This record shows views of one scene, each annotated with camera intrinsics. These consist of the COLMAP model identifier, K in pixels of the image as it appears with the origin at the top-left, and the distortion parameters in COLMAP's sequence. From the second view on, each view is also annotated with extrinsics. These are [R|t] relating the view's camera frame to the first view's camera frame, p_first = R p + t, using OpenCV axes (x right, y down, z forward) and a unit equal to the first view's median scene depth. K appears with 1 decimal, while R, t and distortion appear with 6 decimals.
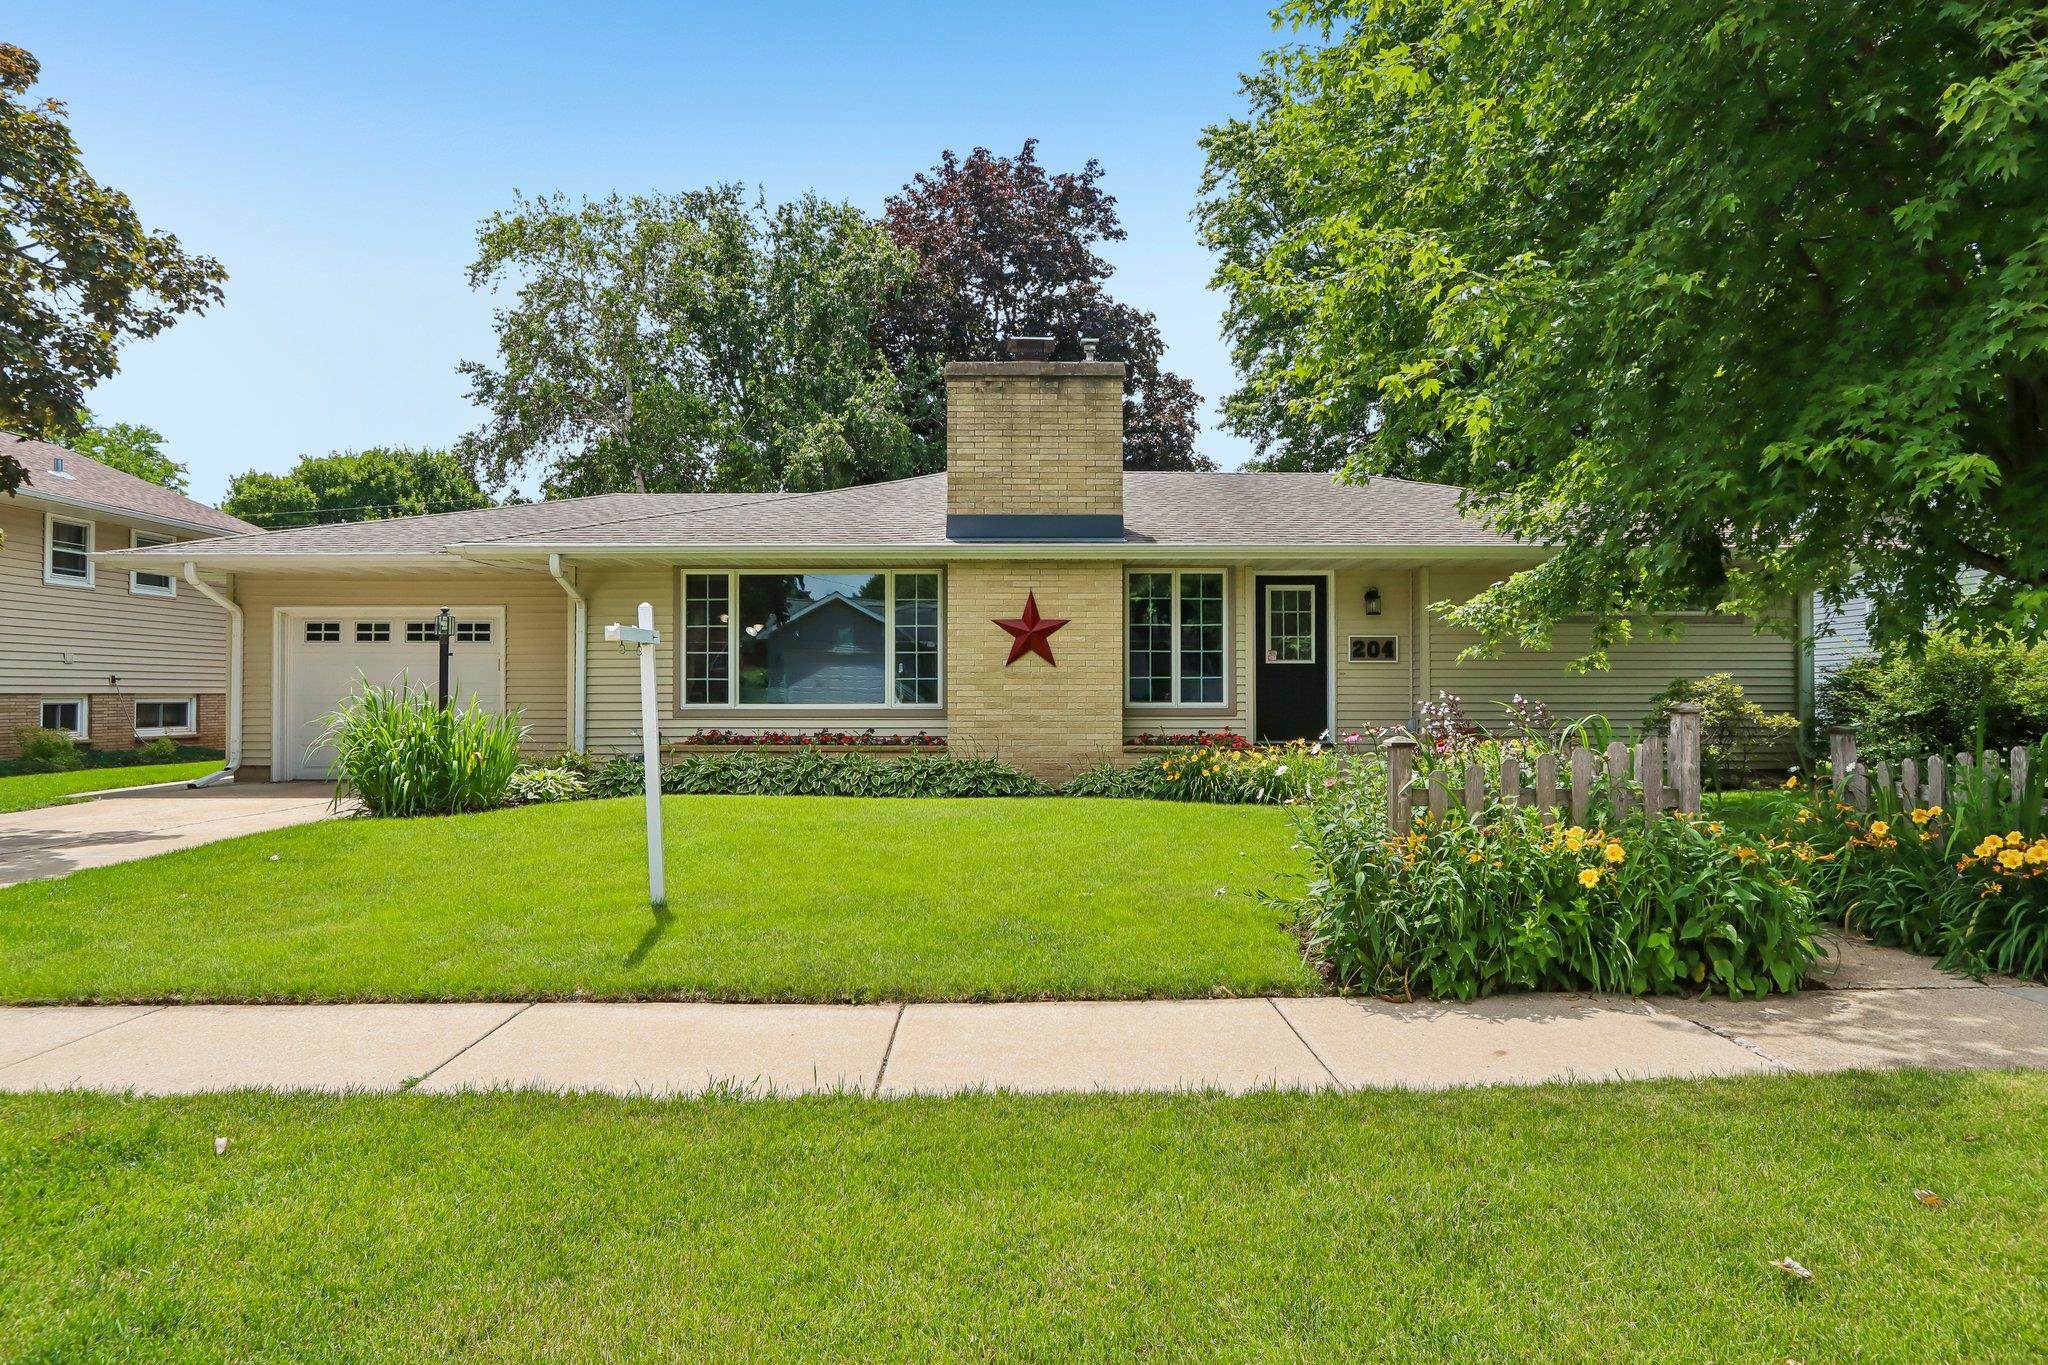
lens RADIAL K [[1235.9, 0, 1020.1], [0, 1235.9, 682.1], [0, 0, 1]] dist [0.002701, 0.000500]
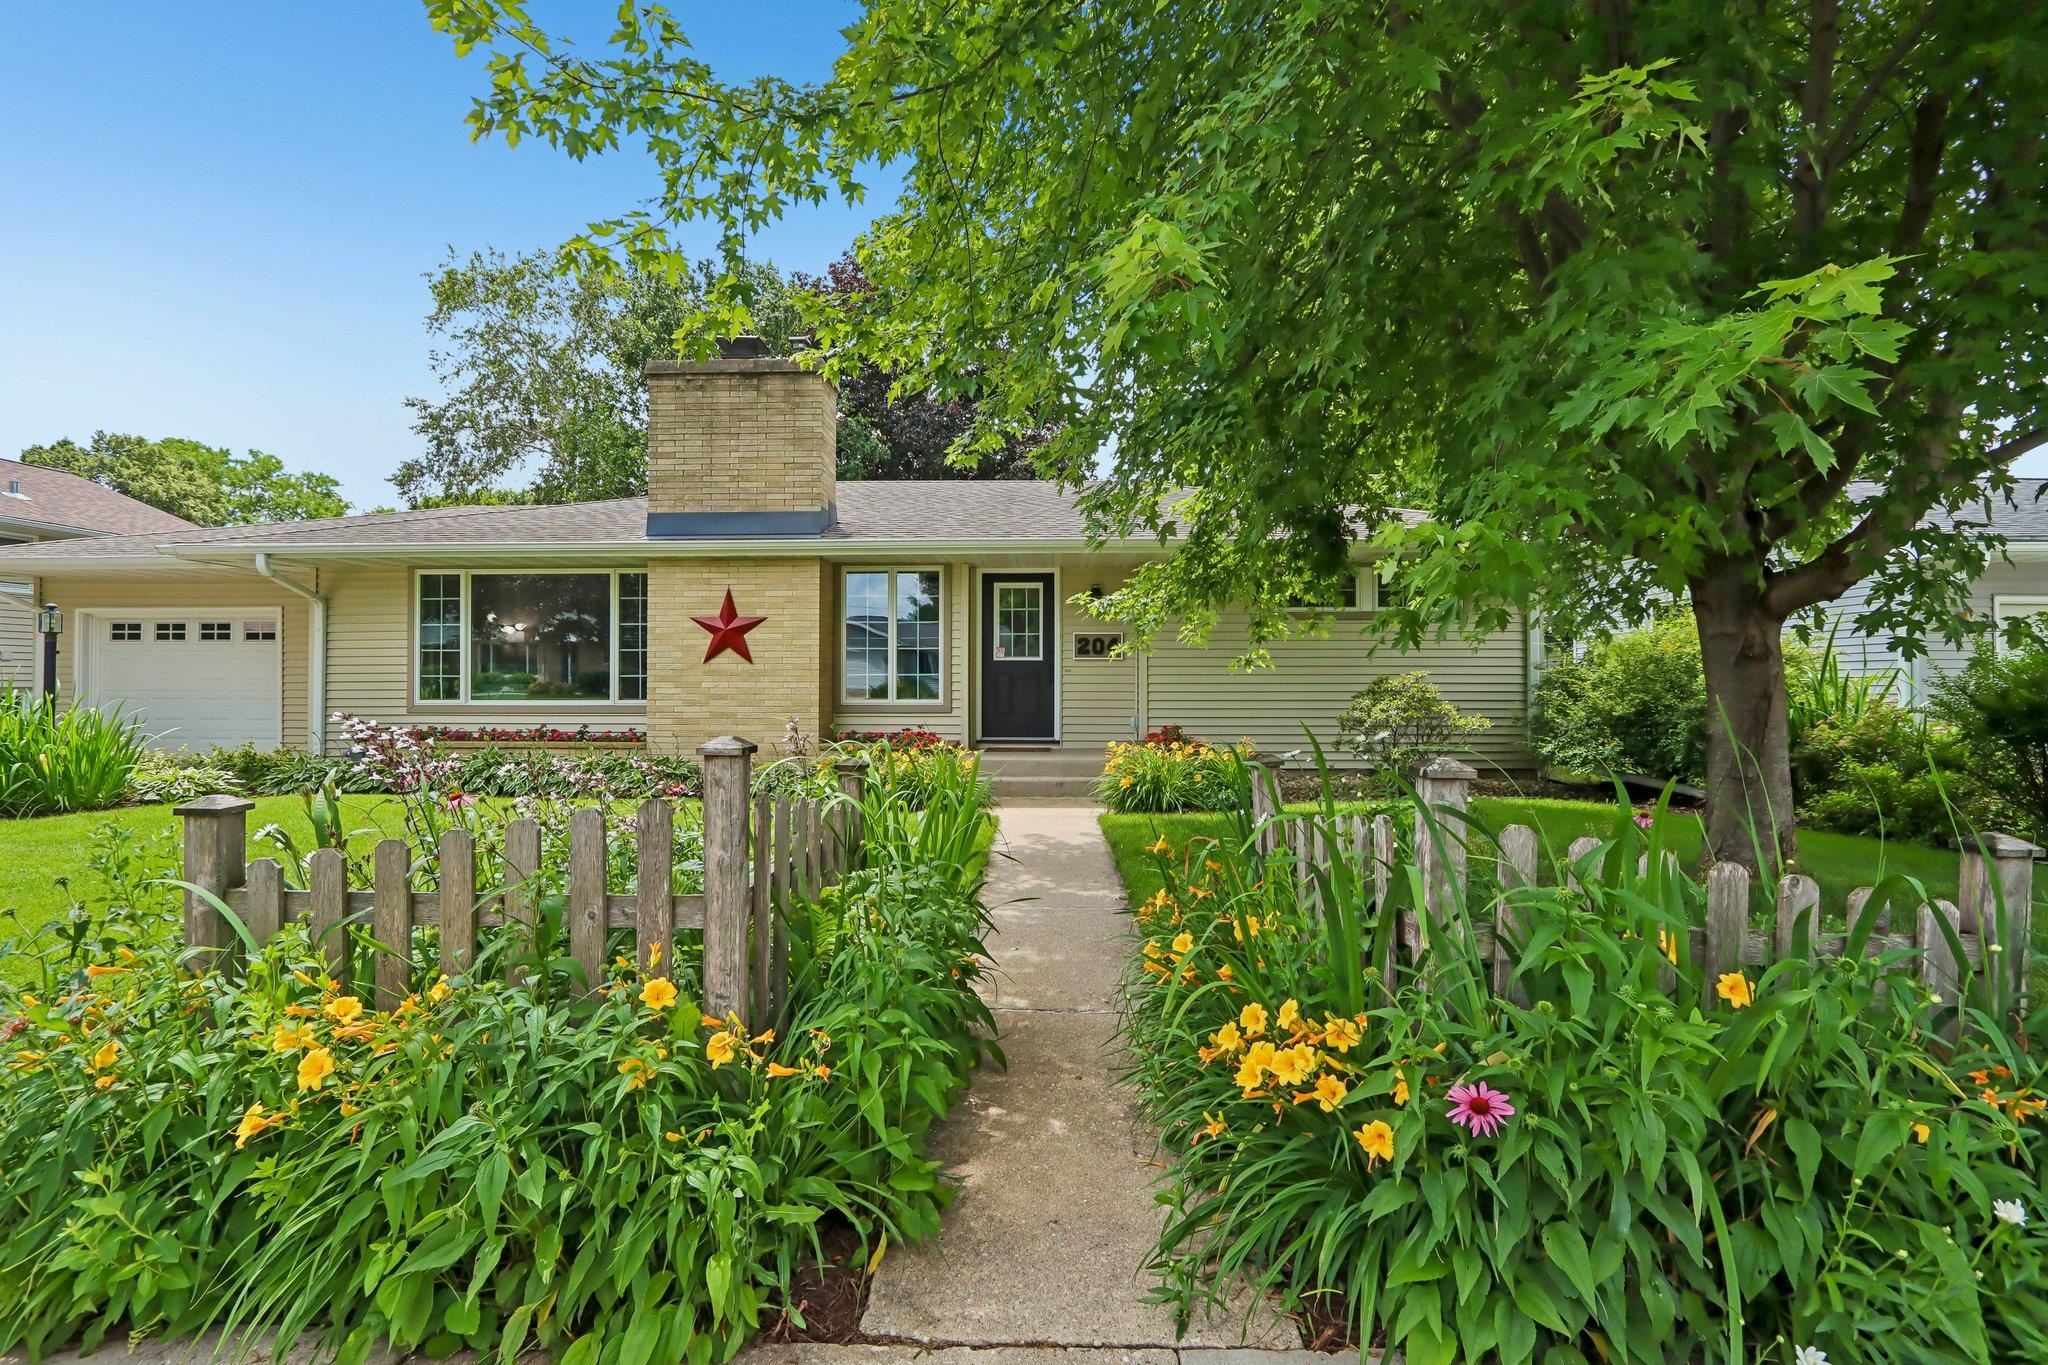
lens RADIAL K [[953.4, 0, 1024.9], [0, 953.4, 671.9], [0, 0, 1]] dist [0.000334, 0.000089]
pose [[0.998689, -0.000029, -0.051180, 0.273382], [-0.000017, 1.000000, -0.000896, -0.005189], [0.051180, 0.000895, 0.998689, 0.232321]]
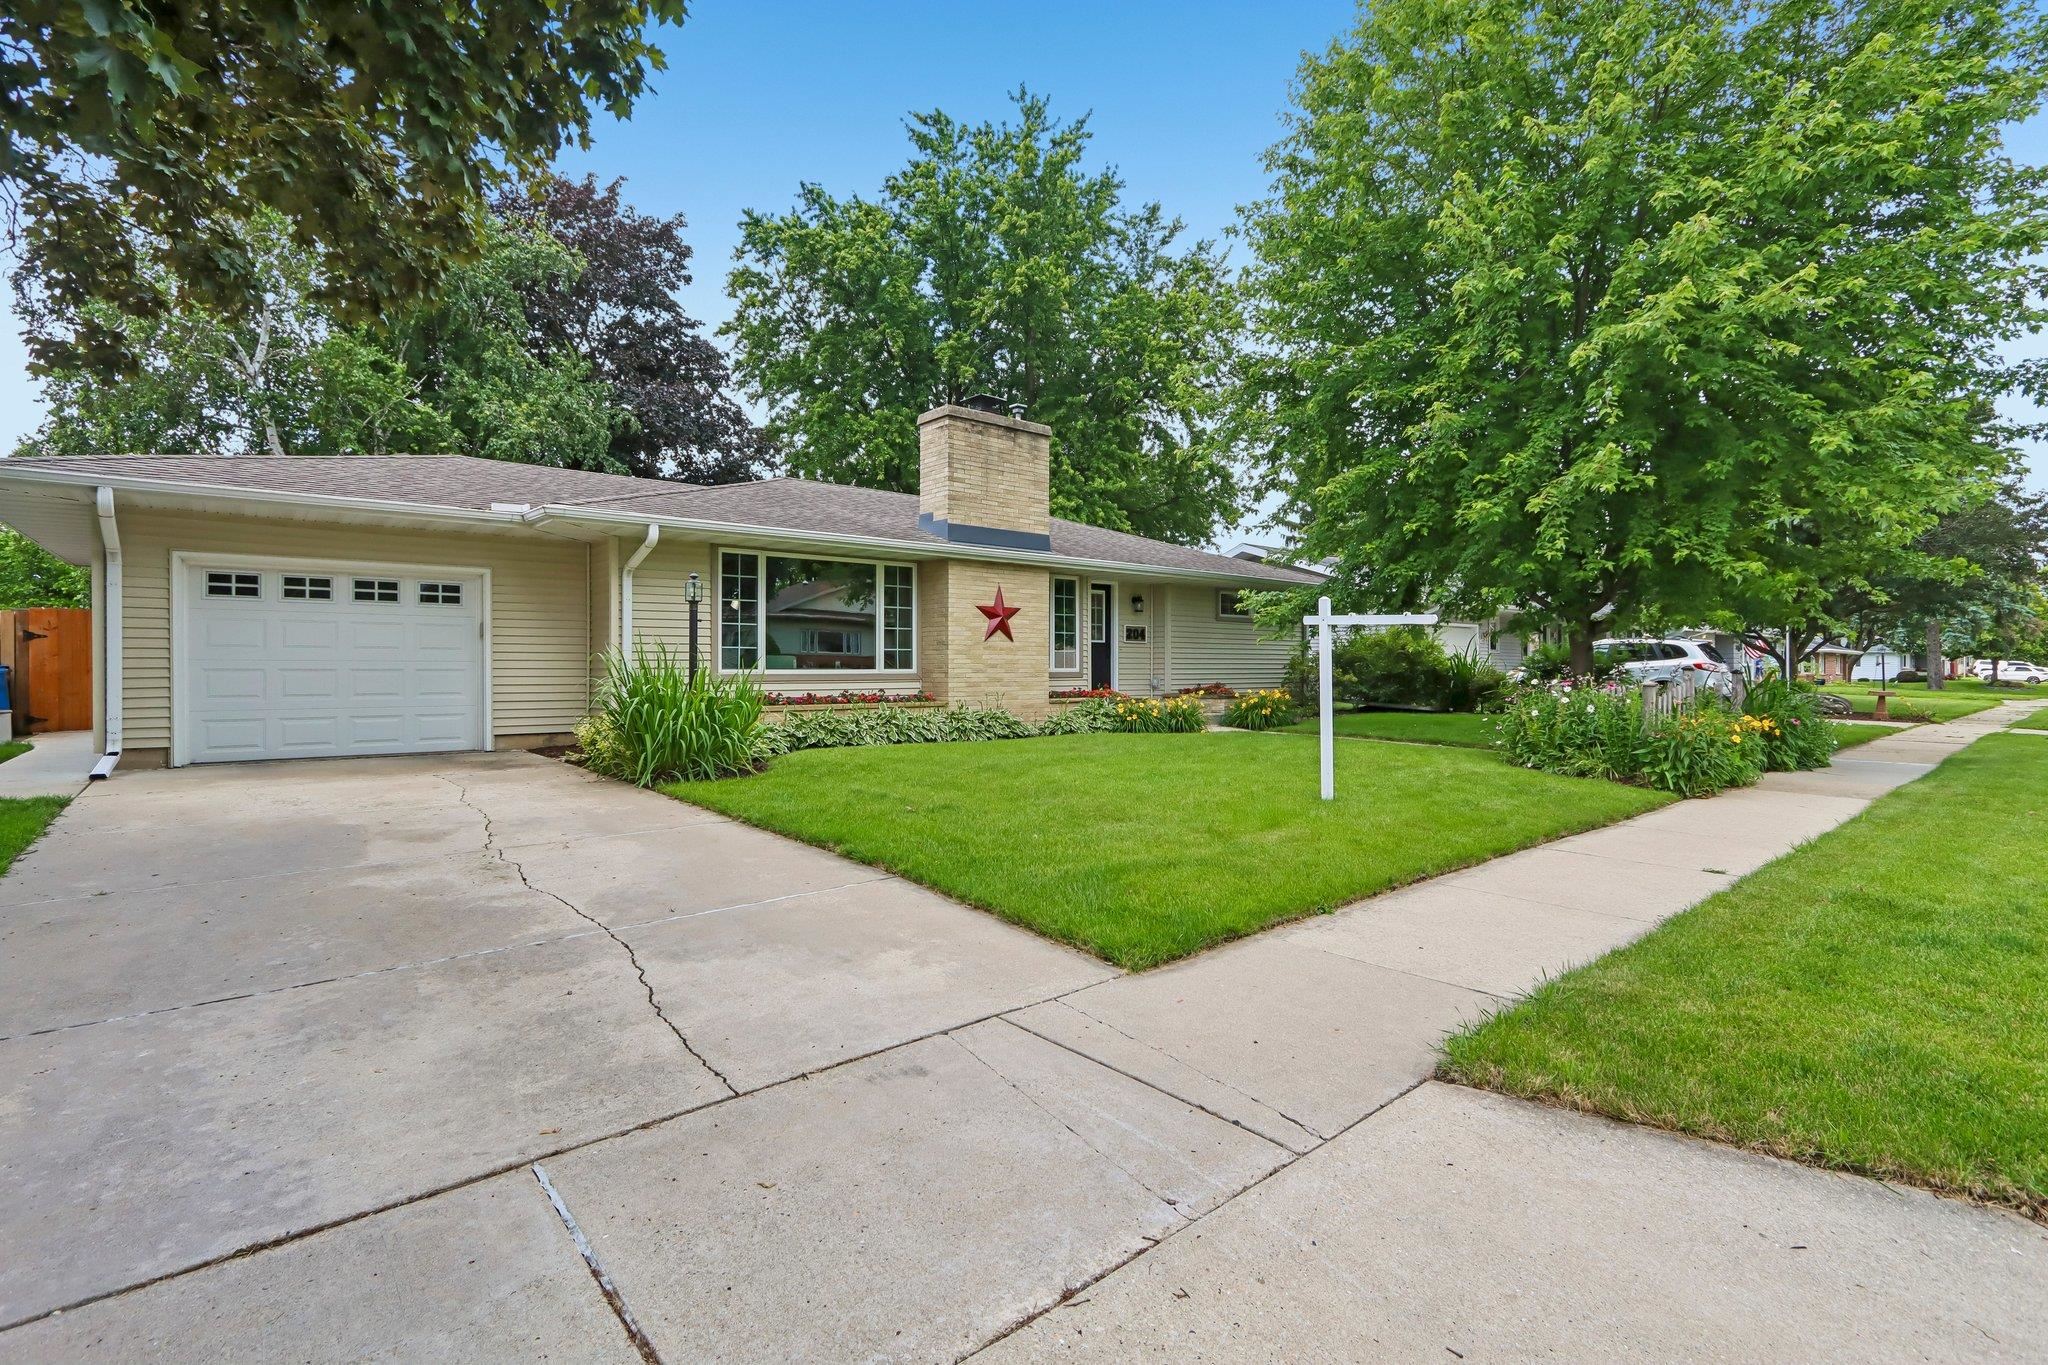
lens RADIAL K [[953.4, 0, 1018.7], [0, 953.4, 667.8], [0, 0, 1]] dist [0.000334, 0.000089]
pose [[0.769139, -0.000245, 0.639082, -0.609392], [-0.009554, 0.999884, 0.011882, 0.003170], [-0.639010, -0.015245, 0.769047, 0.176363]]
